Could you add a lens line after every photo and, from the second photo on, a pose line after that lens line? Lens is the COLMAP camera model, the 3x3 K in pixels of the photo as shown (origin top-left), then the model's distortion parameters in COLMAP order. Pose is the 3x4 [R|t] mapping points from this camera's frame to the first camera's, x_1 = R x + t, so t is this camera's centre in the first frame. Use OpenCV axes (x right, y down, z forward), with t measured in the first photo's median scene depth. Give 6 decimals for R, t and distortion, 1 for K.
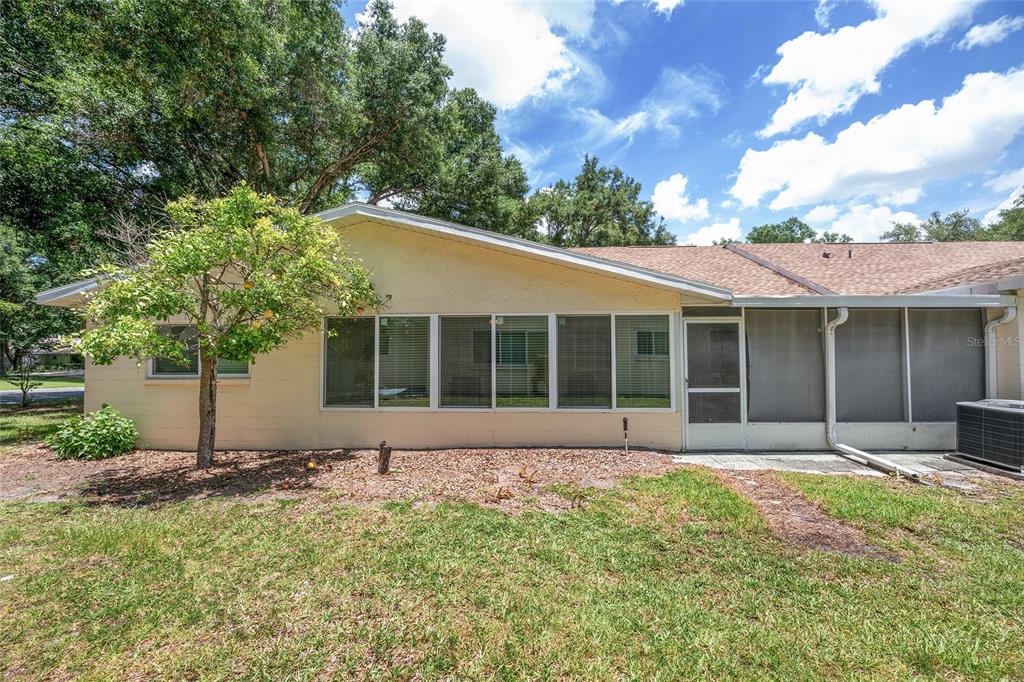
lens RADIAL K [[415.1, 0, 514.5], [0, 415.1, 340.2], [0, 0, 1]] dist [-0.028131, 0.004247]
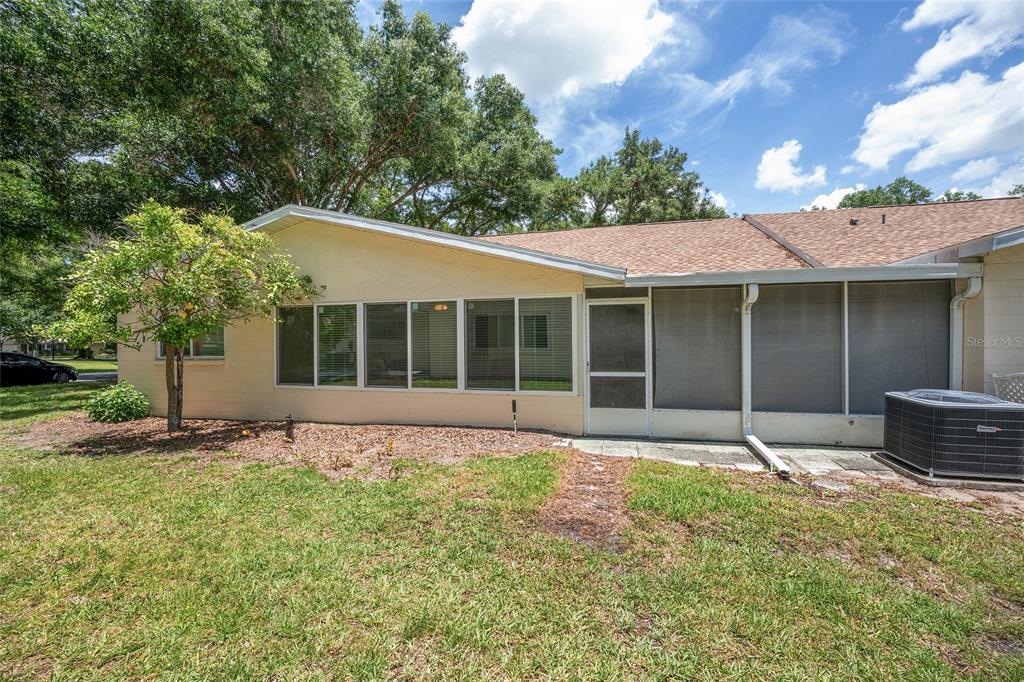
lens RADIAL K [[415.1, 0, 514.5], [0, 415.1, 340.2], [0, 0, 1]] dist [-0.028131, 0.004247]
pose [[0.979917, -0.004540, -0.199353, 0.439064], [0.012260, 0.999221, 0.037512, 0.002267], [0.199028, -0.039203, 0.979209, 0.006540]]
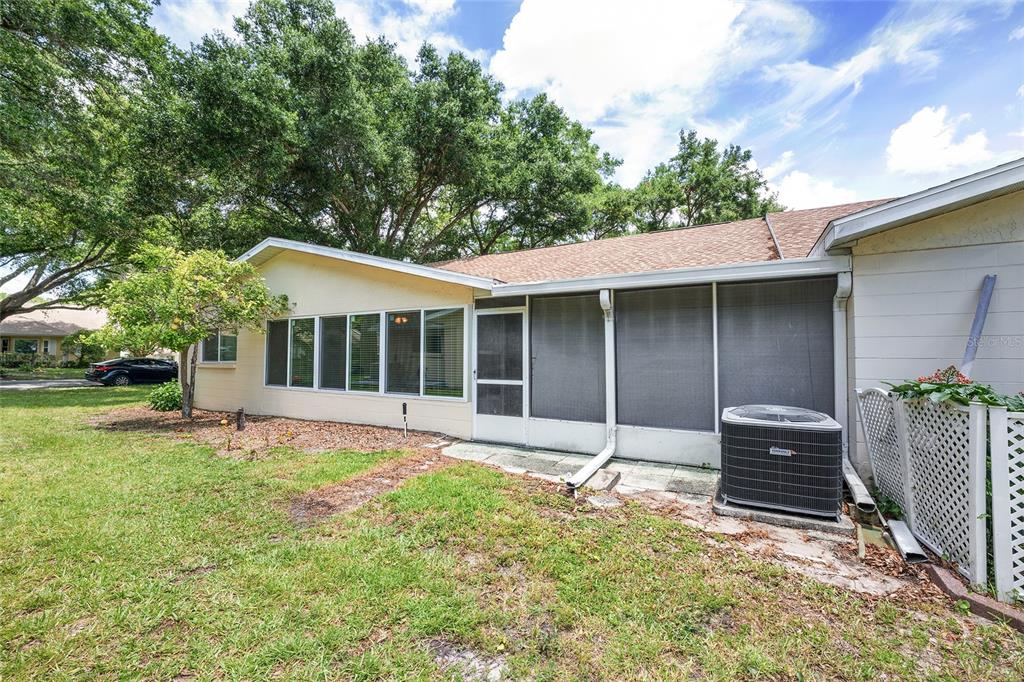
lens RADIAL K [[415.1, 0, 514.5], [0, 415.1, 340.2], [0, 0, 1]] dist [-0.028131, 0.004247]
pose [[0.897883, -0.011784, -0.440077, 0.948174], [0.011476, 0.999929, -0.003361, 0.024936], [0.440085, -0.002032, 0.897954, 0.125334]]
